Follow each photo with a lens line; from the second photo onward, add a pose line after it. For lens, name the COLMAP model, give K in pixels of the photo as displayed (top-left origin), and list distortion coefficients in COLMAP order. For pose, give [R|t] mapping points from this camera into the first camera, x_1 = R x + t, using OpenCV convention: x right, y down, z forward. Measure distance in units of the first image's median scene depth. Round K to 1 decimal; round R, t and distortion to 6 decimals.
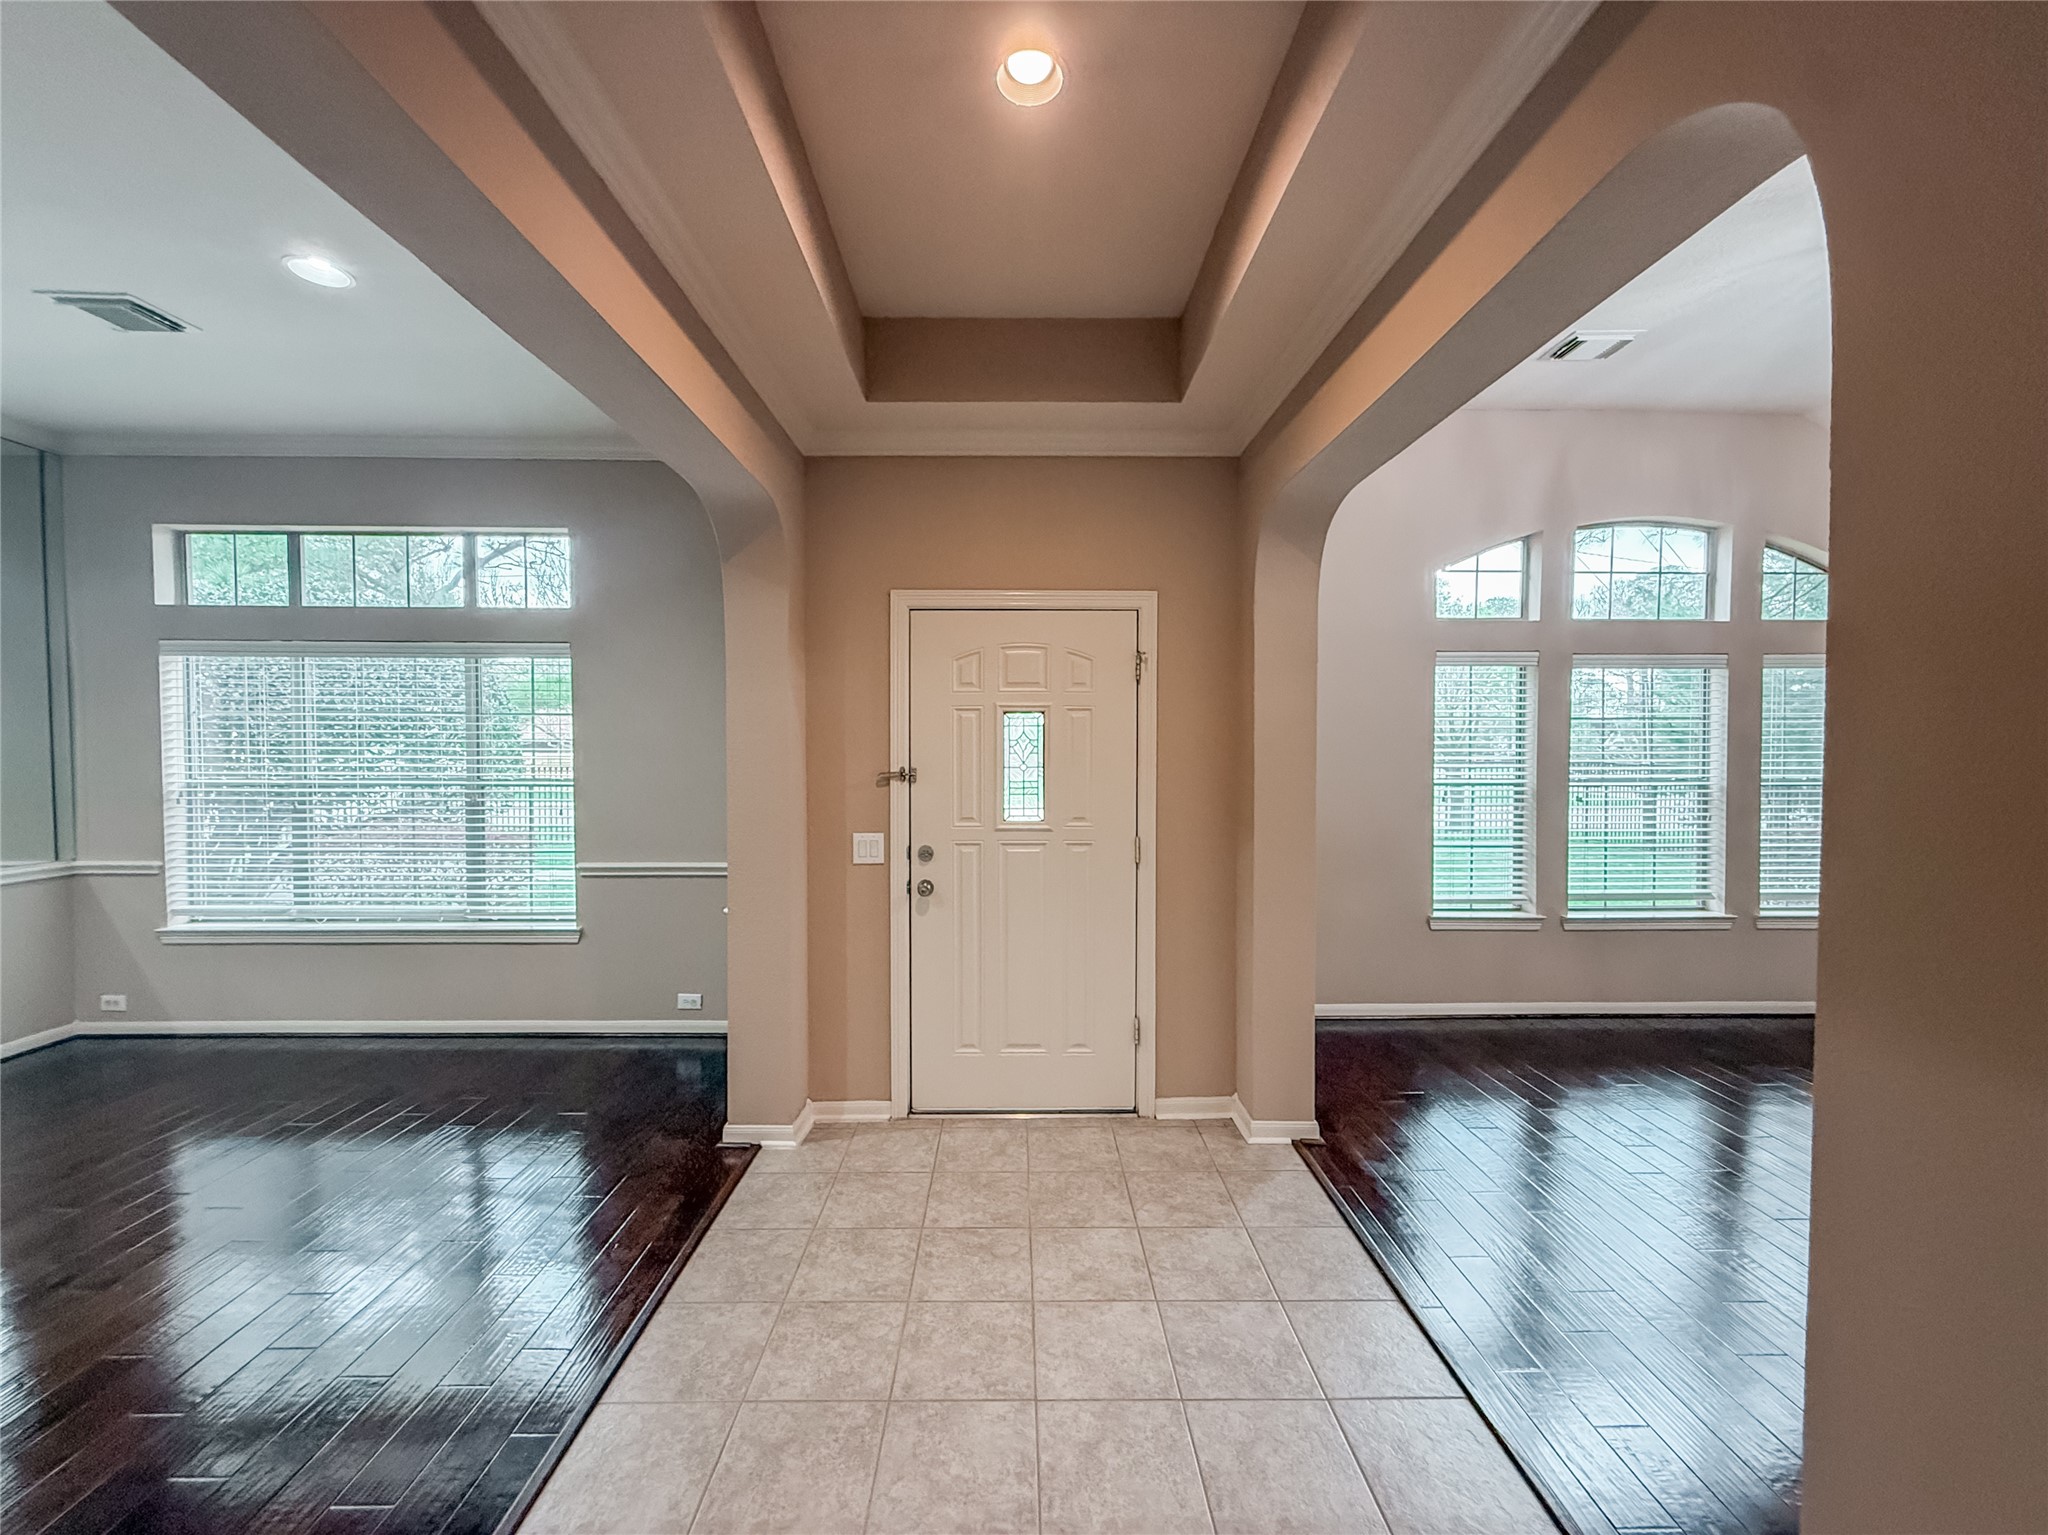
lens RADIAL K [[834.3, 0, 1012.1], [0, 834.3, 762.5], [0, 0, 1]] dist [-0.002150, 0.000603]
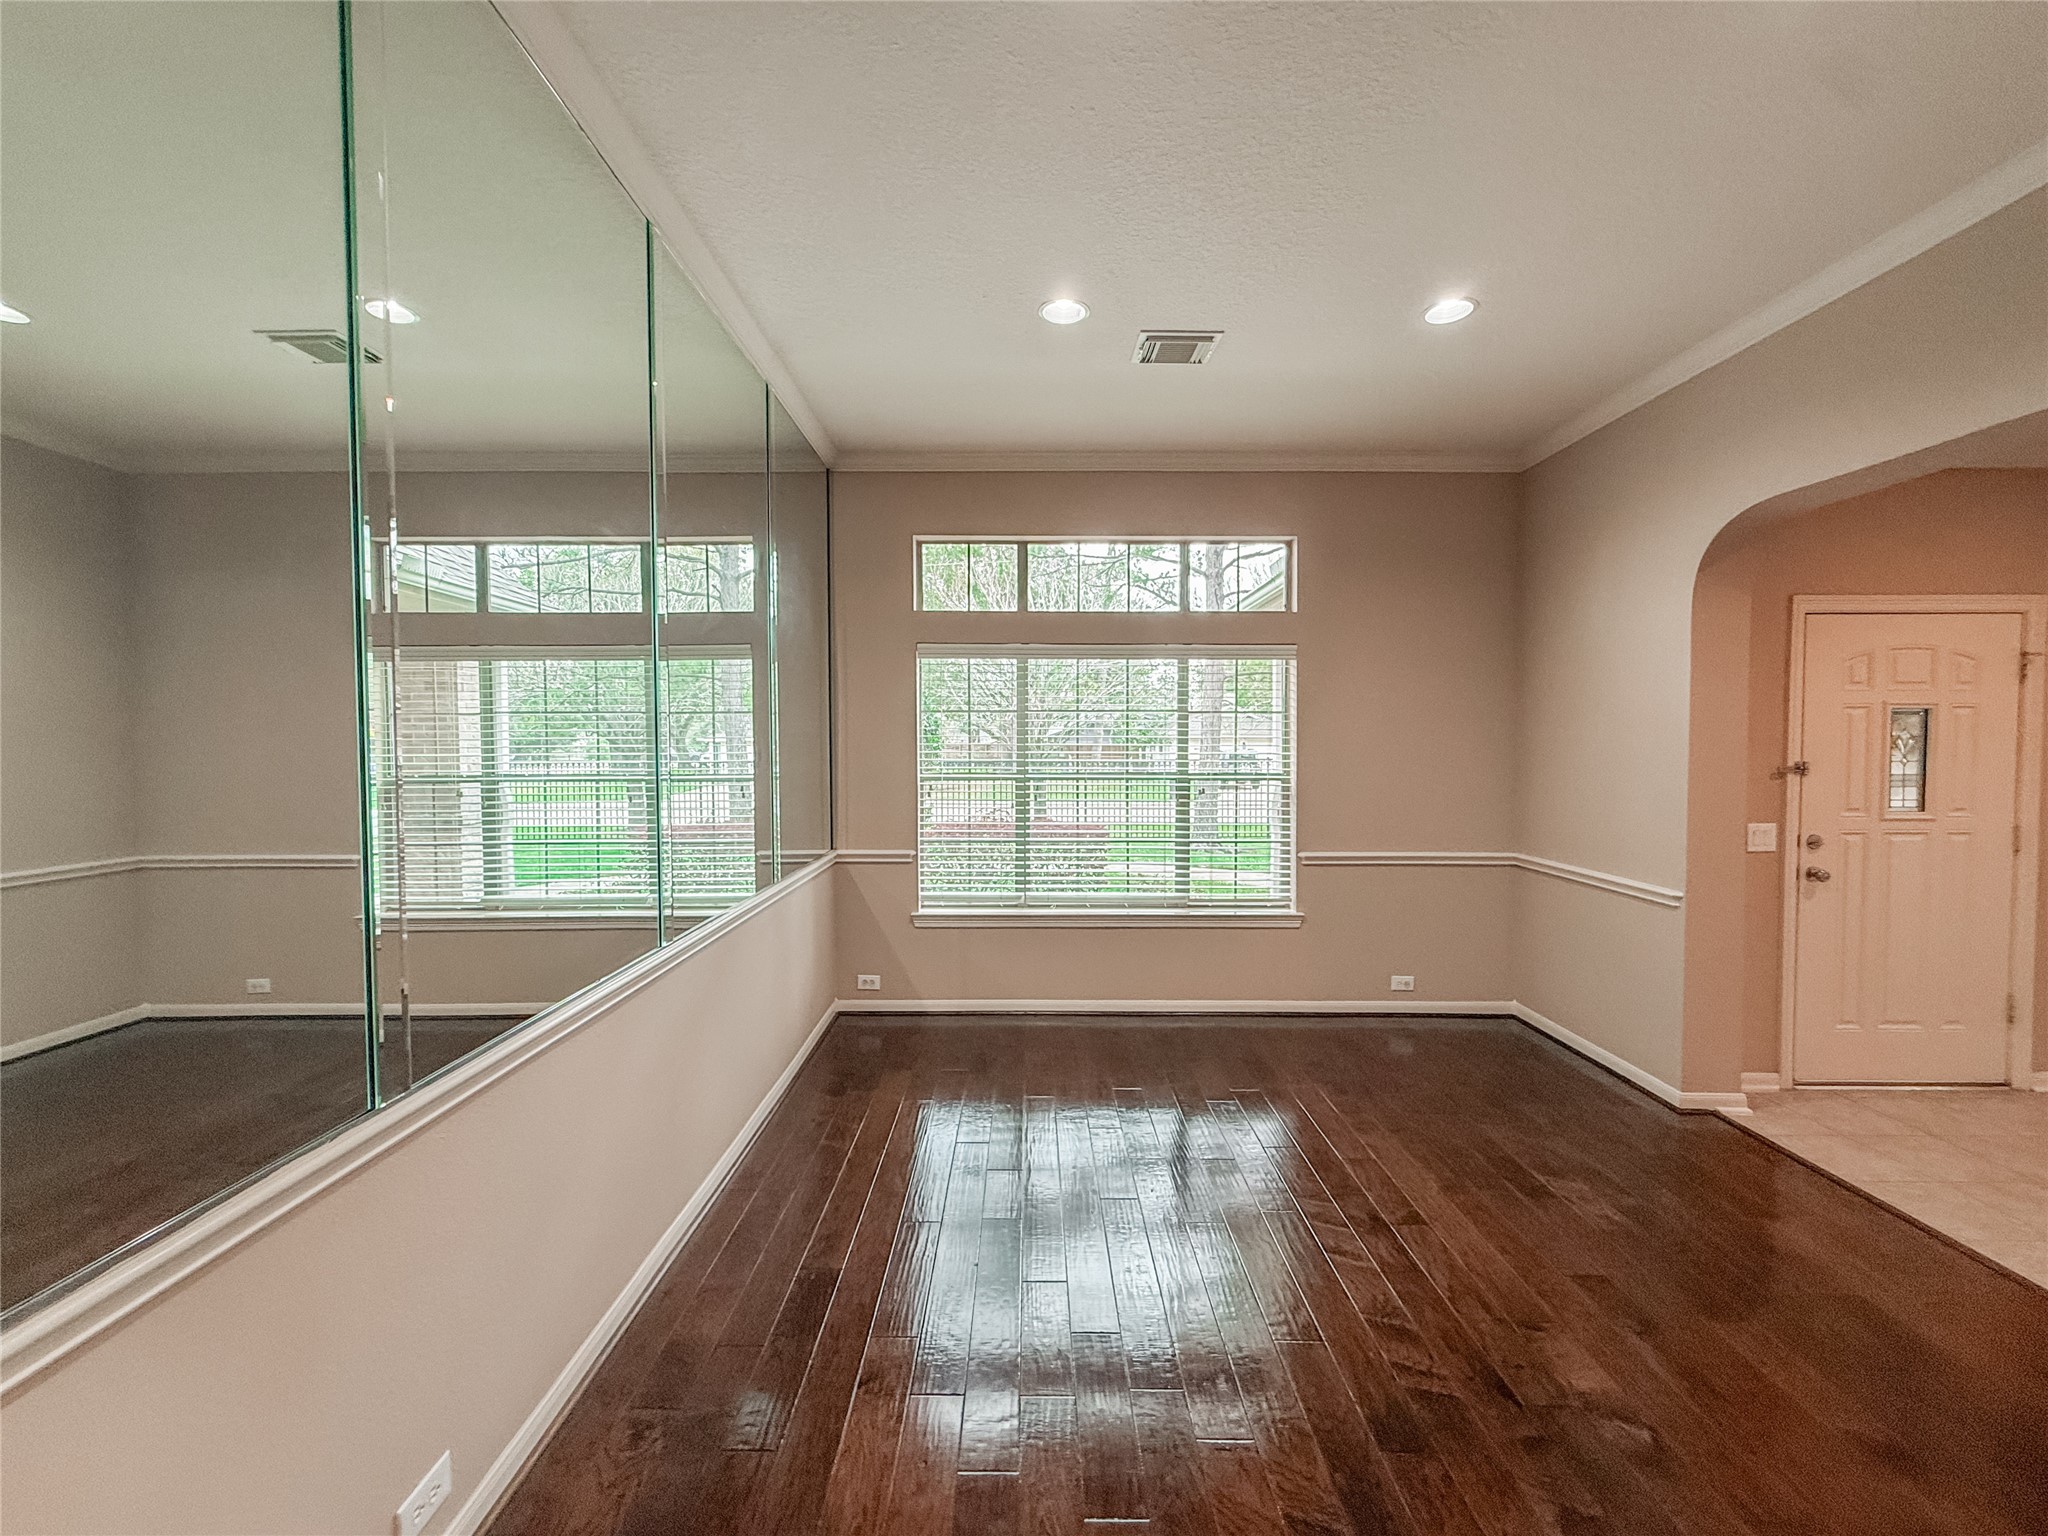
lens RADIAL K [[834.3, 0, 1006.4], [0, 834.3, 763.5], [0, 0, 1]] dist [-0.002150, 0.000603]
pose [[0.999686, -0.004000, -0.024727, -0.869506], [0.004392, 0.999865, 0.015815, -0.010371], [0.024661, -0.015919, 0.999569, -0.068521]]
